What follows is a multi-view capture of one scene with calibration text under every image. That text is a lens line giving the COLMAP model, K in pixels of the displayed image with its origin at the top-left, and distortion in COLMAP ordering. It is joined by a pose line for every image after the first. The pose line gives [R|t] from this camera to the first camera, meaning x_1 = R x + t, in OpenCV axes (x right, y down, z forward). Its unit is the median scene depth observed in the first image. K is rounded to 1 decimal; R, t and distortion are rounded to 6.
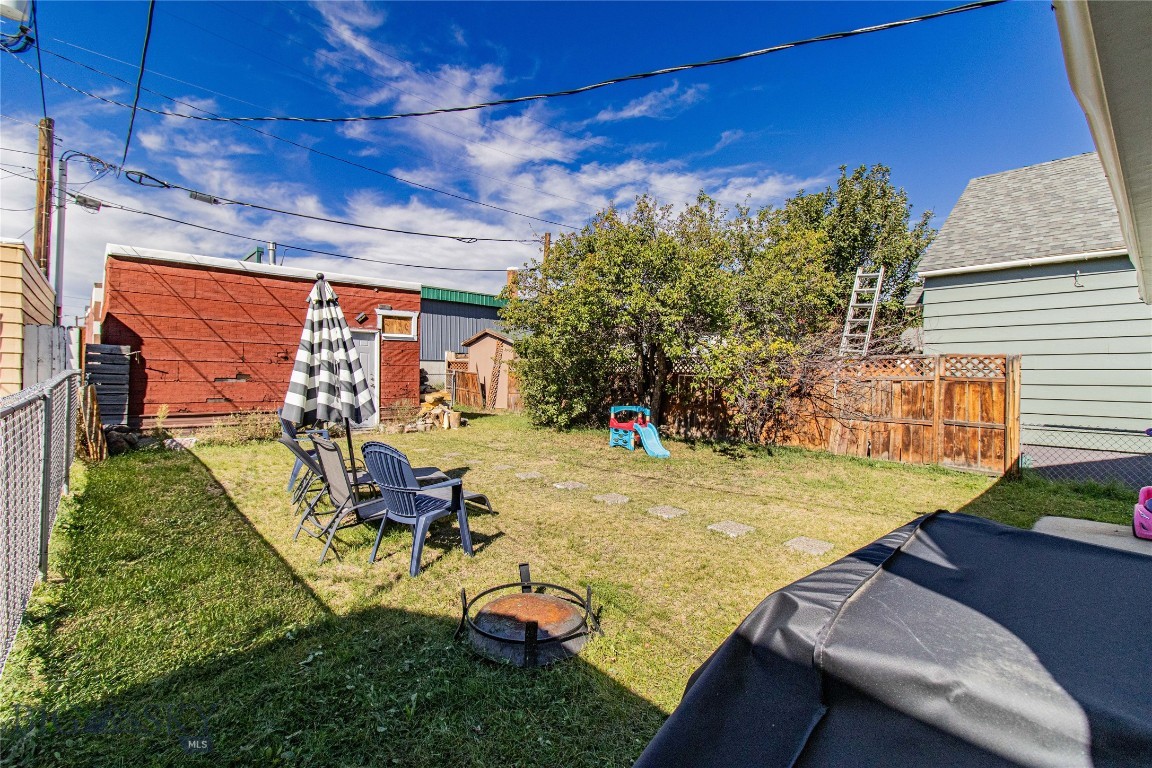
lens RADIAL K [[531.7, 0, 575.8], [0, 531.7, 365.5], [0, 0, 1]] dist [0.001301, 0.000672]
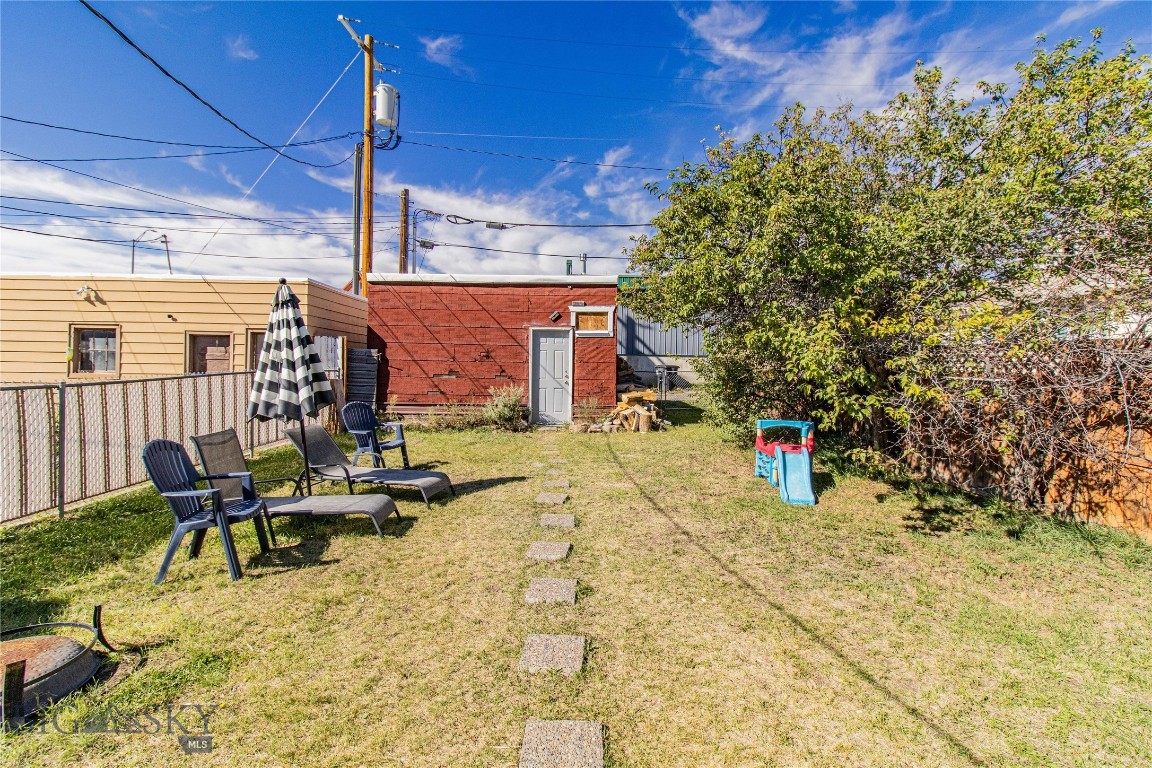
lens RADIAL K [[524.5, 0, 576.2], [0, 524.5, 361.1], [0, 0, 1]] dist [-0.002557, 0.000015]
pose [[0.751600, -0.008262, -0.659568, 0.284703], [0.007218, 0.999965, -0.004301, 0.001087], [0.659580, -0.001528, 0.751633, 0.263693]]
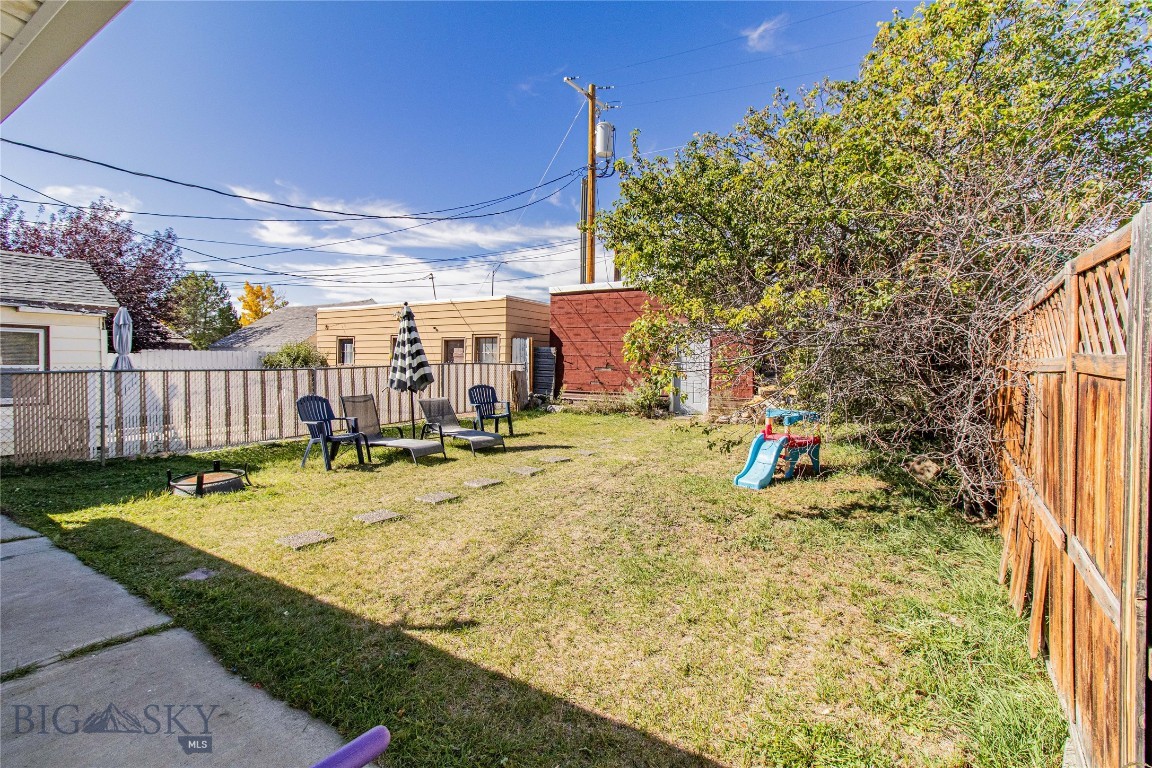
lens RADIAL K [[524.5, 0, 576.2], [0, 524.5, 361.1], [0, 0, 1]] dist [-0.002557, 0.000015]
pose [[0.263003, -0.011780, -0.964723, 0.552006], [0.009995, 0.999905, -0.009485, 0.016033], [0.964743, -0.007148, 0.263095, 0.475731]]
